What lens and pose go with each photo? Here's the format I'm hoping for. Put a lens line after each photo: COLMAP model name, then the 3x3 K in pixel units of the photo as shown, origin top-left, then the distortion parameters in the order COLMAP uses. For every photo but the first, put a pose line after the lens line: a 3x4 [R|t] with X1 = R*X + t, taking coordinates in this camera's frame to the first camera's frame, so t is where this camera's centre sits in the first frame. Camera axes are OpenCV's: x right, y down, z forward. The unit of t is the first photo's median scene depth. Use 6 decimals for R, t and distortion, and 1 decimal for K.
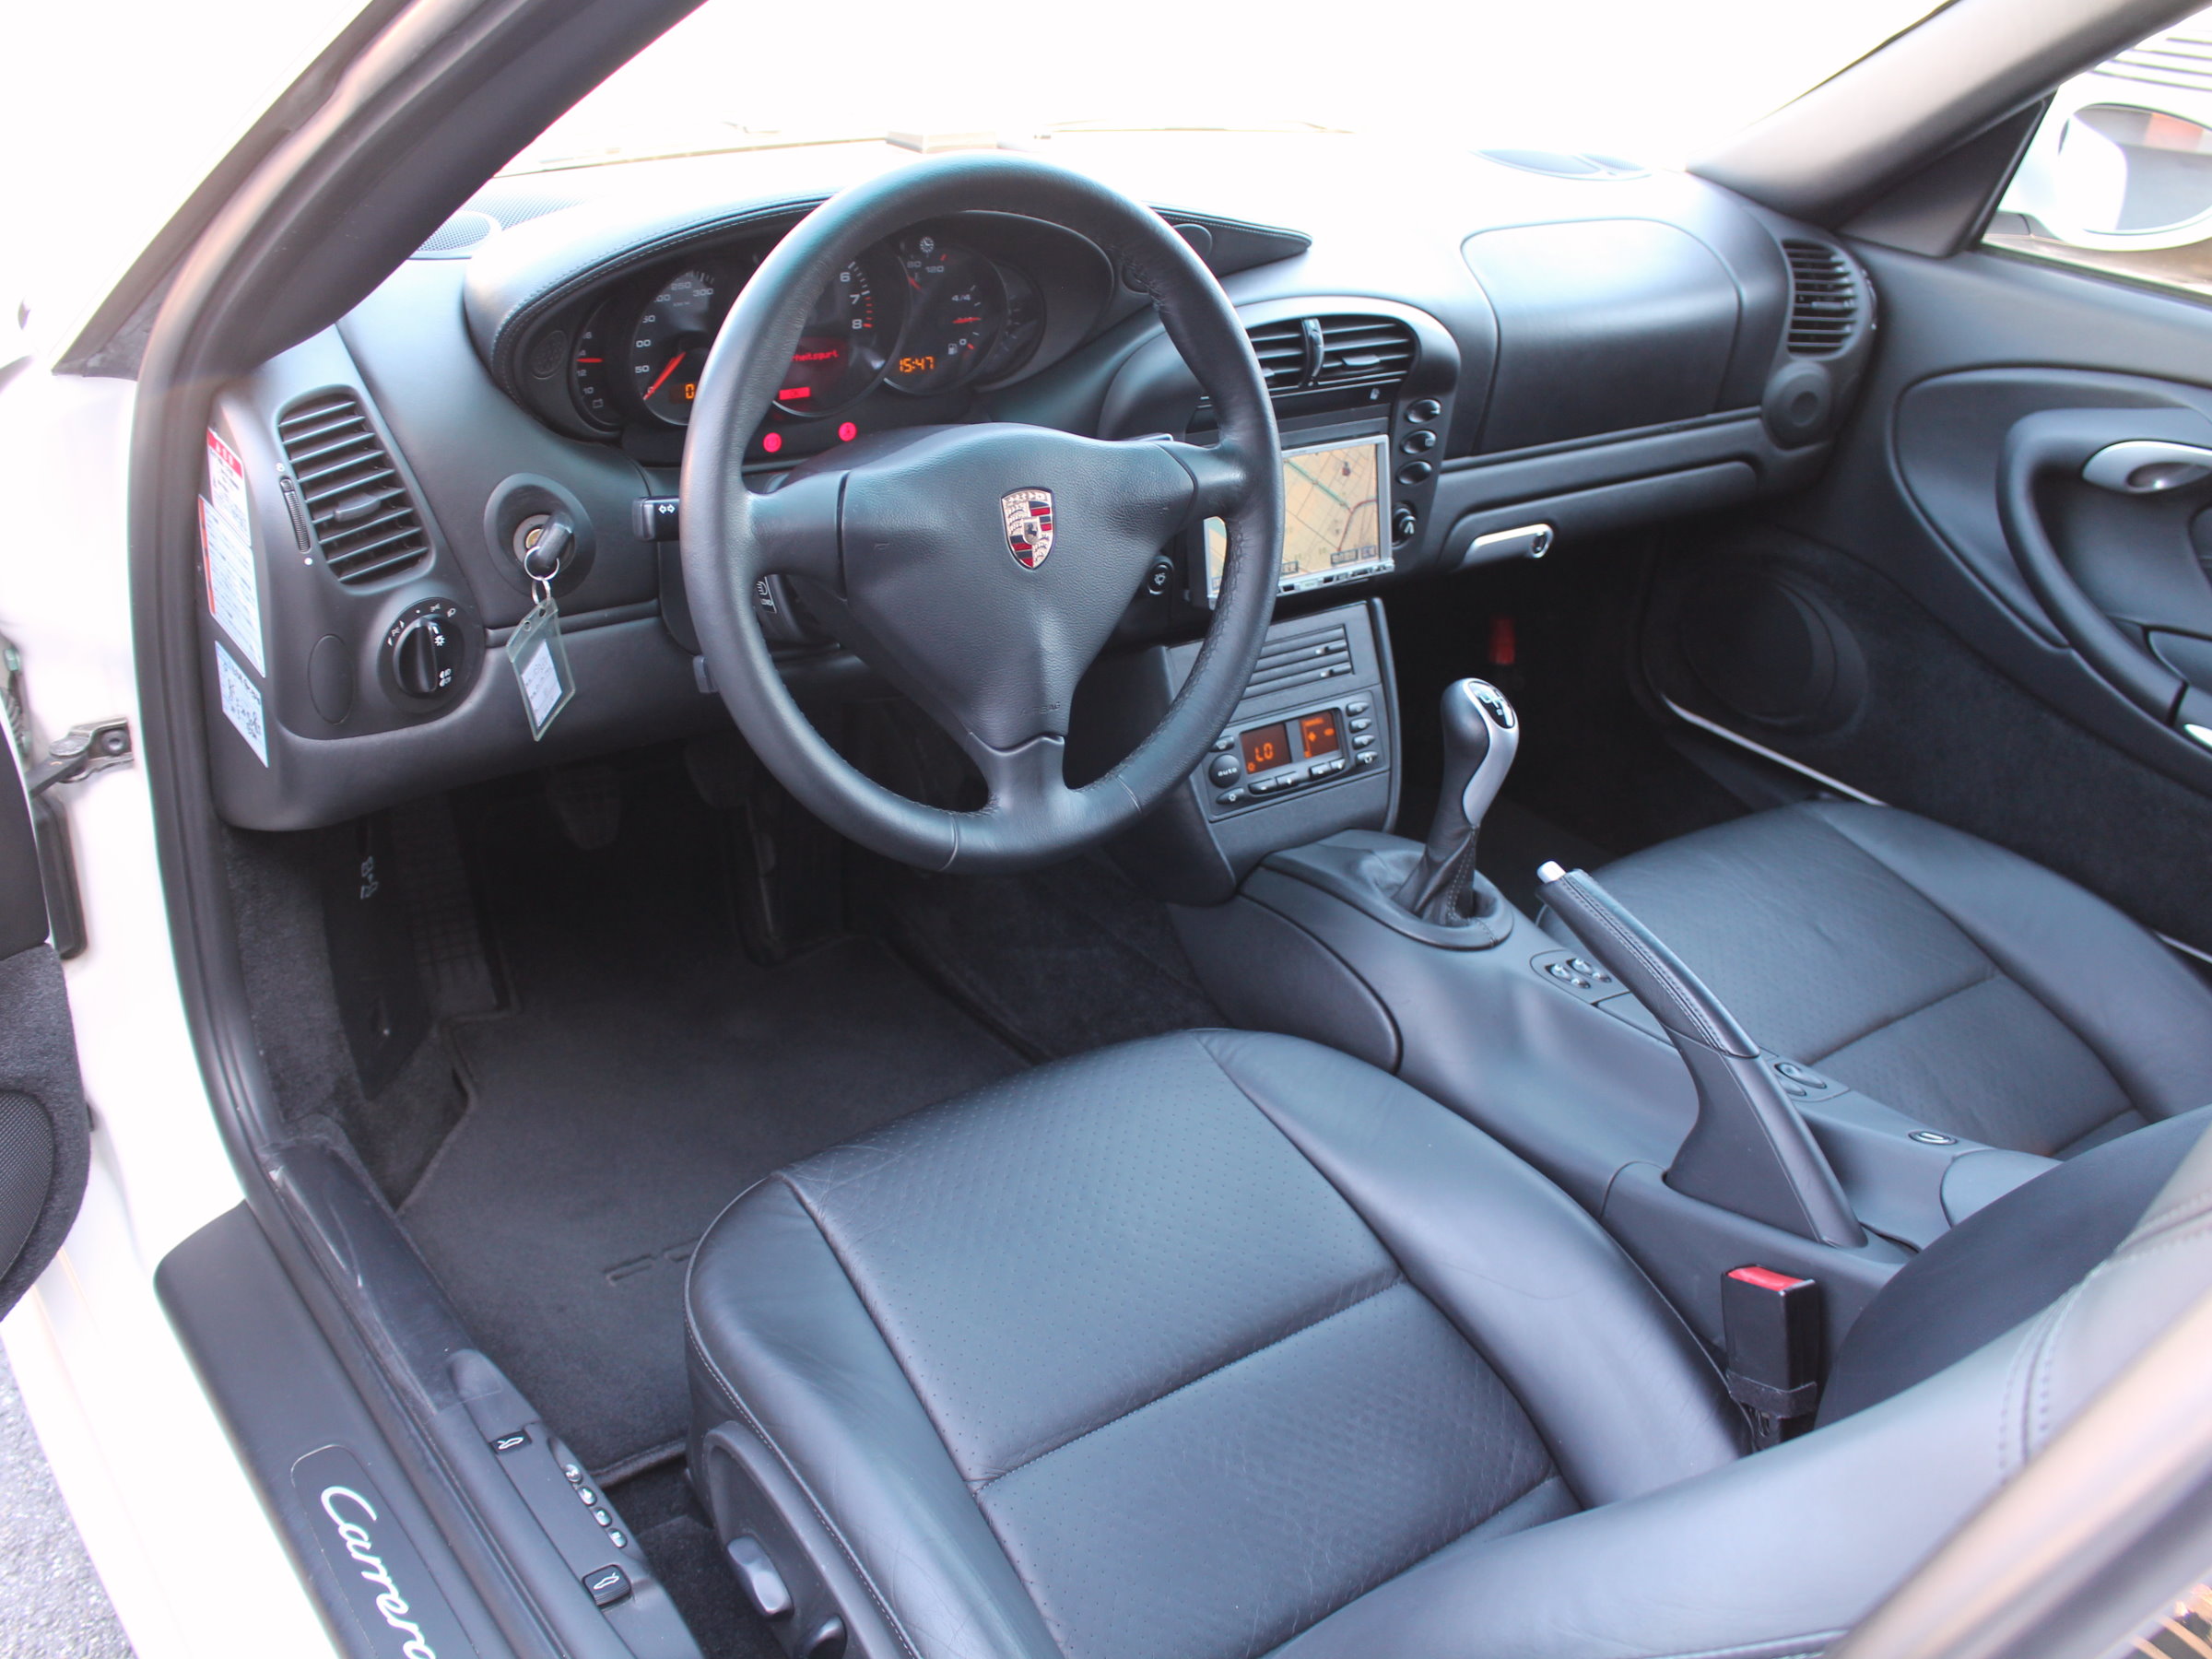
lens RADIAL K [[2060.0, 0, 1106.0], [0, 2060.0, 829.5], [0, 0, 1]] dist [-0.155111, 0.120427]
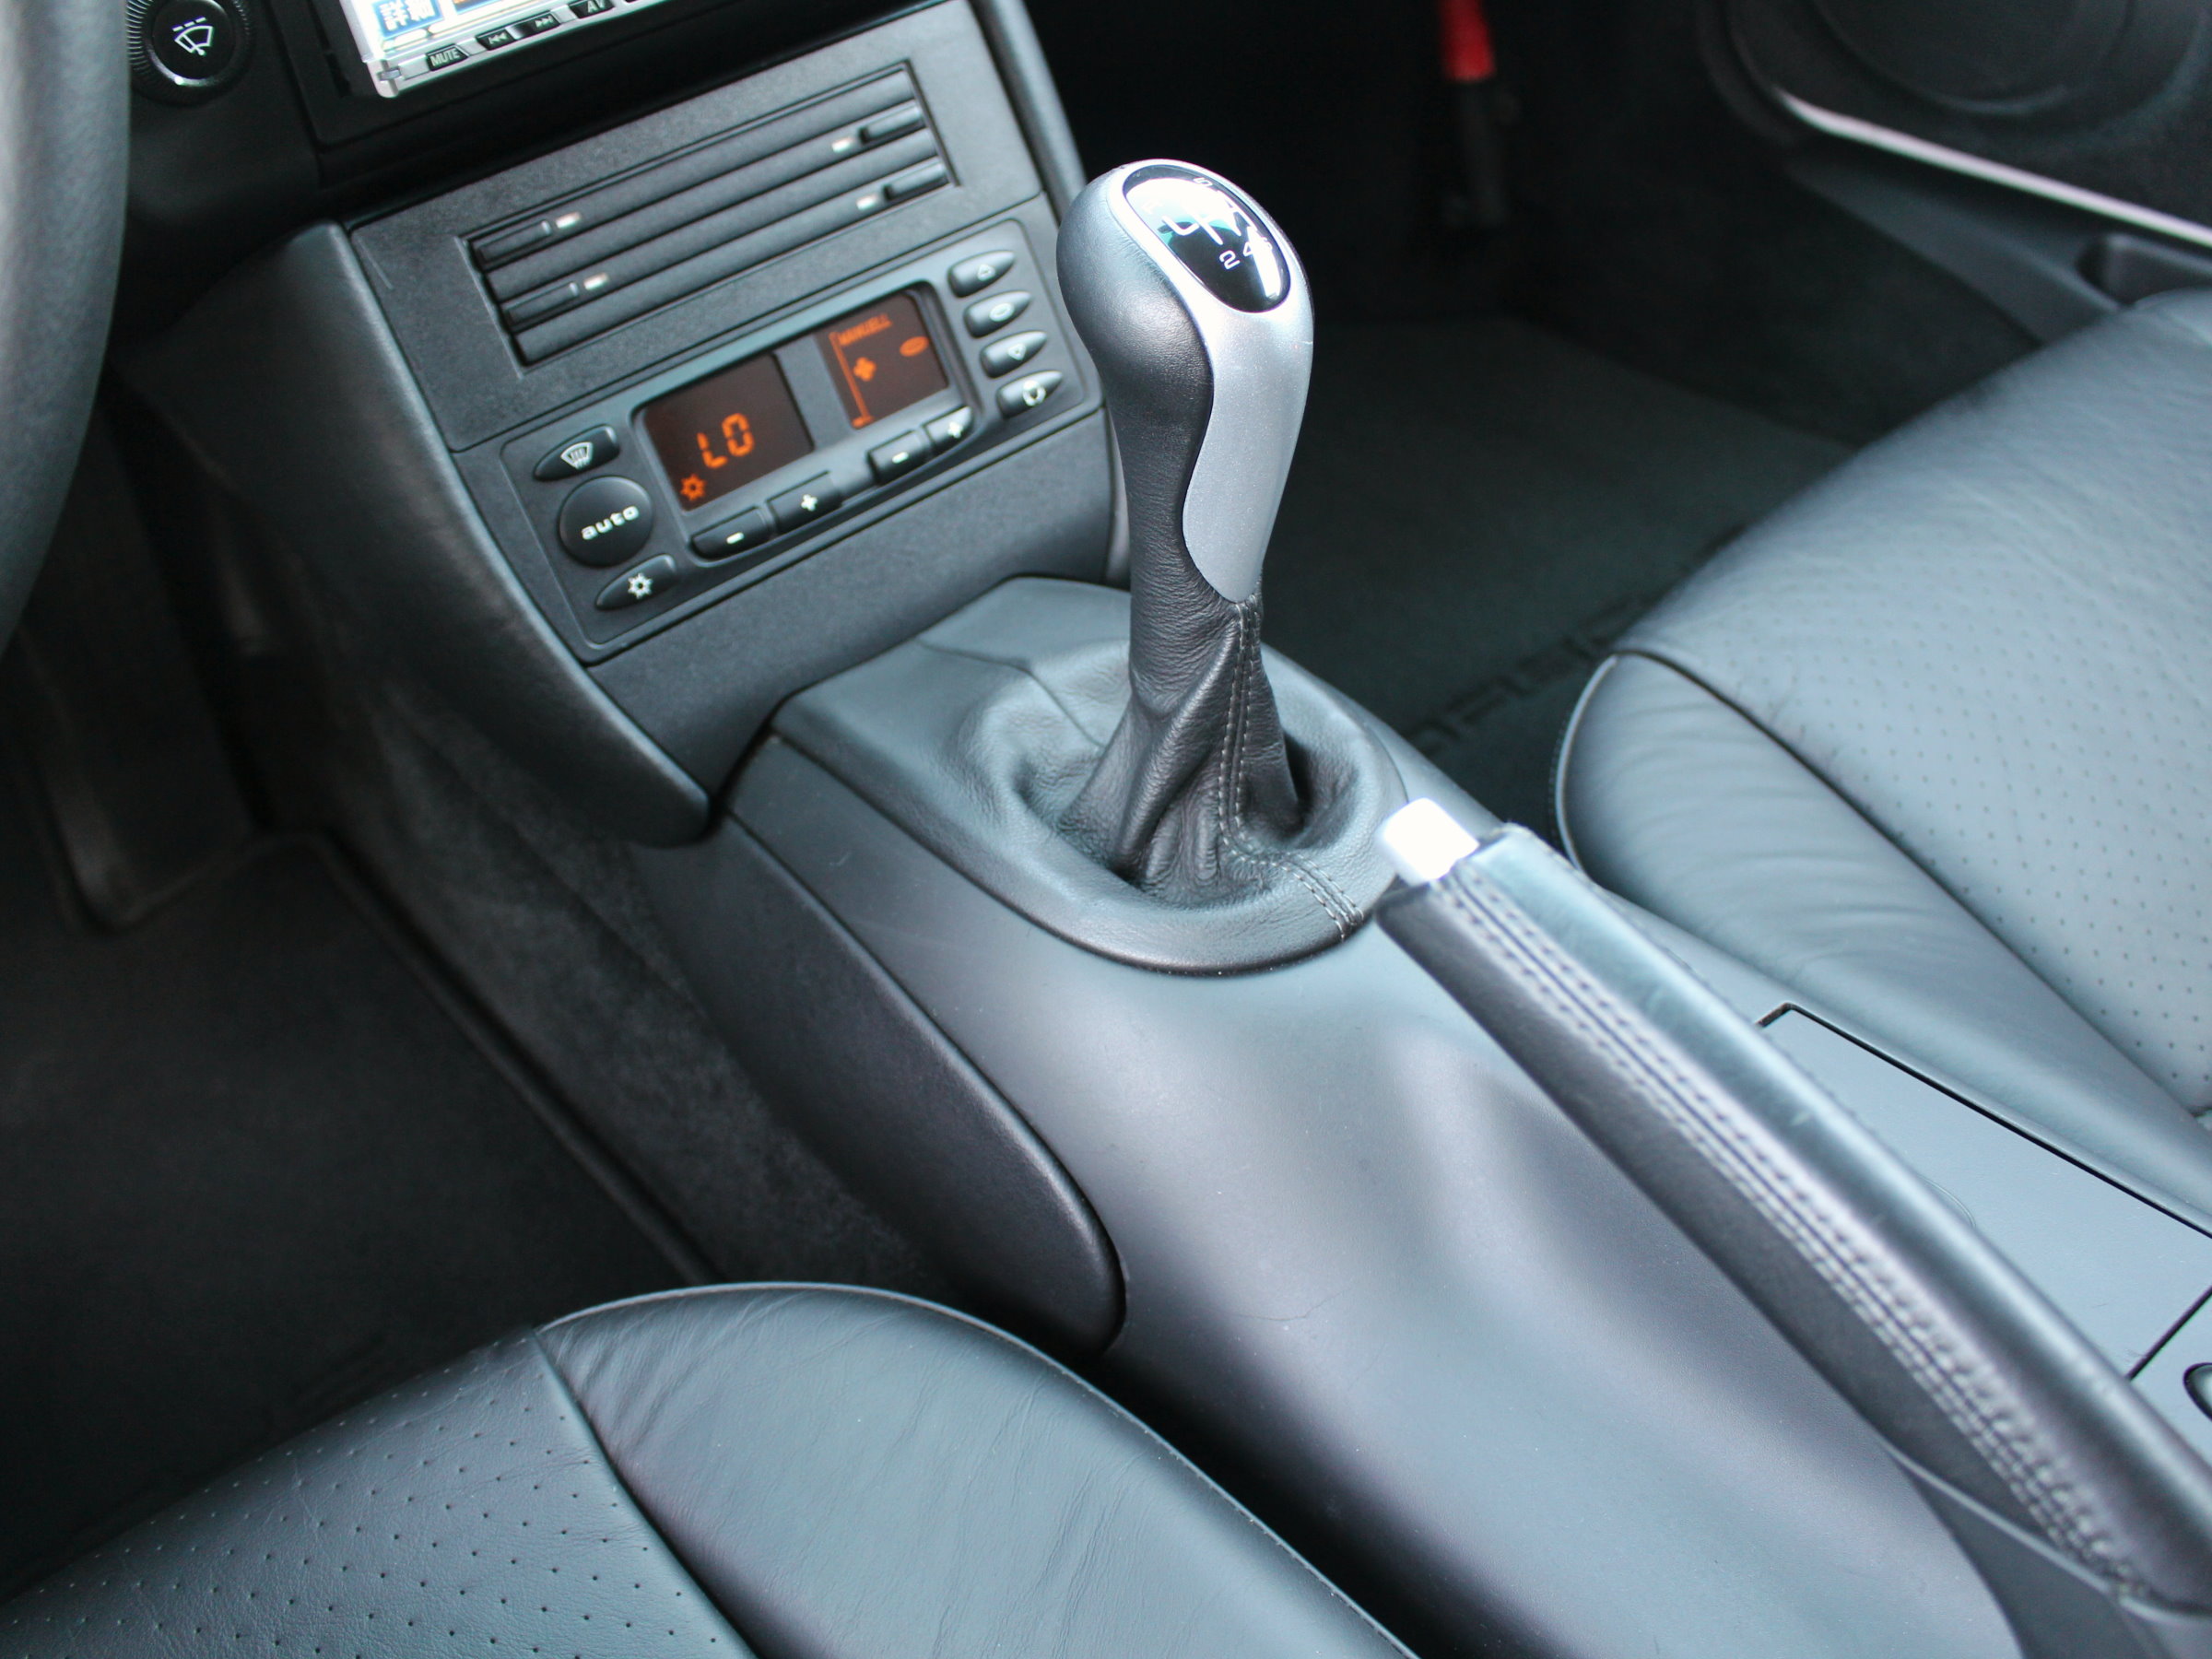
lens RADIAL K [[2060.0, 0, 1106.0], [0, 2060.0, 829.5], [0, 0, 1]] dist [-0.155111, 0.120427]
pose [[0.984371, -0.148770, -0.094239, 0.167204], [0.167167, 0.957684, 0.234300, -0.044370], [0.055394, -0.246392, 0.967586, 0.602638]]
